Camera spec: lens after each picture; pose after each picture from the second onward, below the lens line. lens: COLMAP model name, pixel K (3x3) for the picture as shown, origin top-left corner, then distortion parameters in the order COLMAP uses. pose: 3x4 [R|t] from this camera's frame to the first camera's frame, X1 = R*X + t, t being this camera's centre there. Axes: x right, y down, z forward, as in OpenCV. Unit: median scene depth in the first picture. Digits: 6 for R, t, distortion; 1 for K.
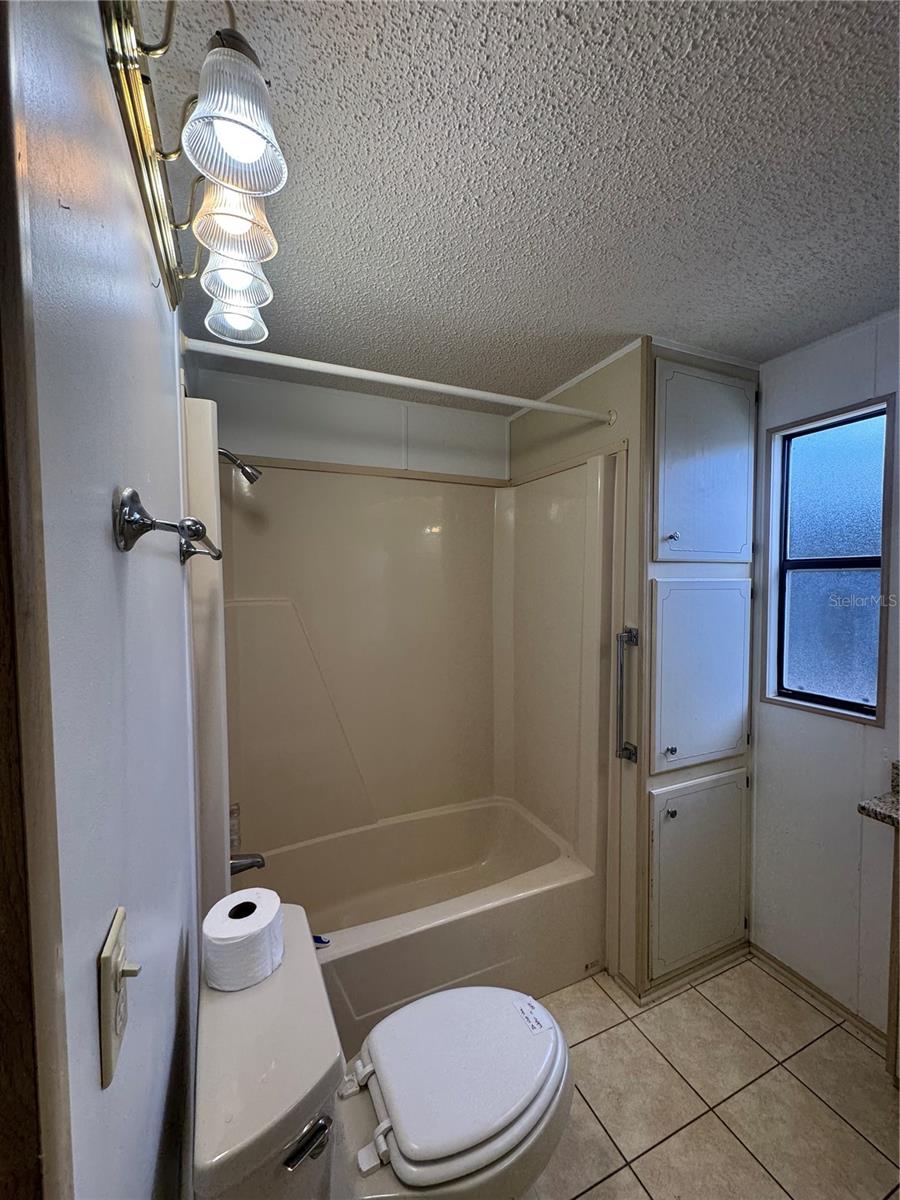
lens RADIAL K [[477.5, 0, 450.0], [0, 477.5, 600.0], [0, 0, 1]] dist [-0.002578, 0.000348]
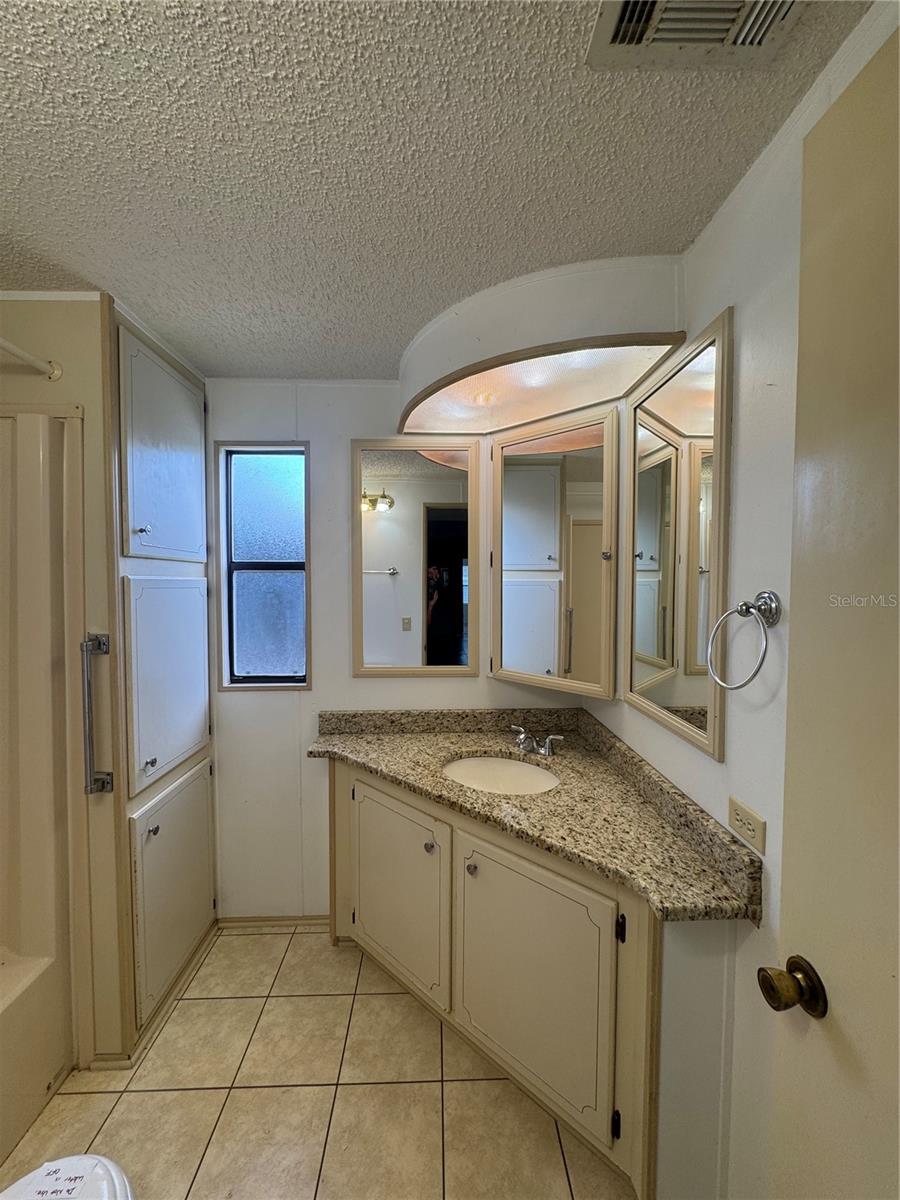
lens RADIAL K [[477.5, 0, 450.0], [0, 477.5, 600.0], [0, 0, 1]] dist [-0.002578, 0.000348]
pose [[0.380061, -0.028175, 0.924532, -0.157655], [0.035658, 0.999239, 0.015793, 0.007691], [-0.924274, 0.026965, 0.380777, 0.108685]]
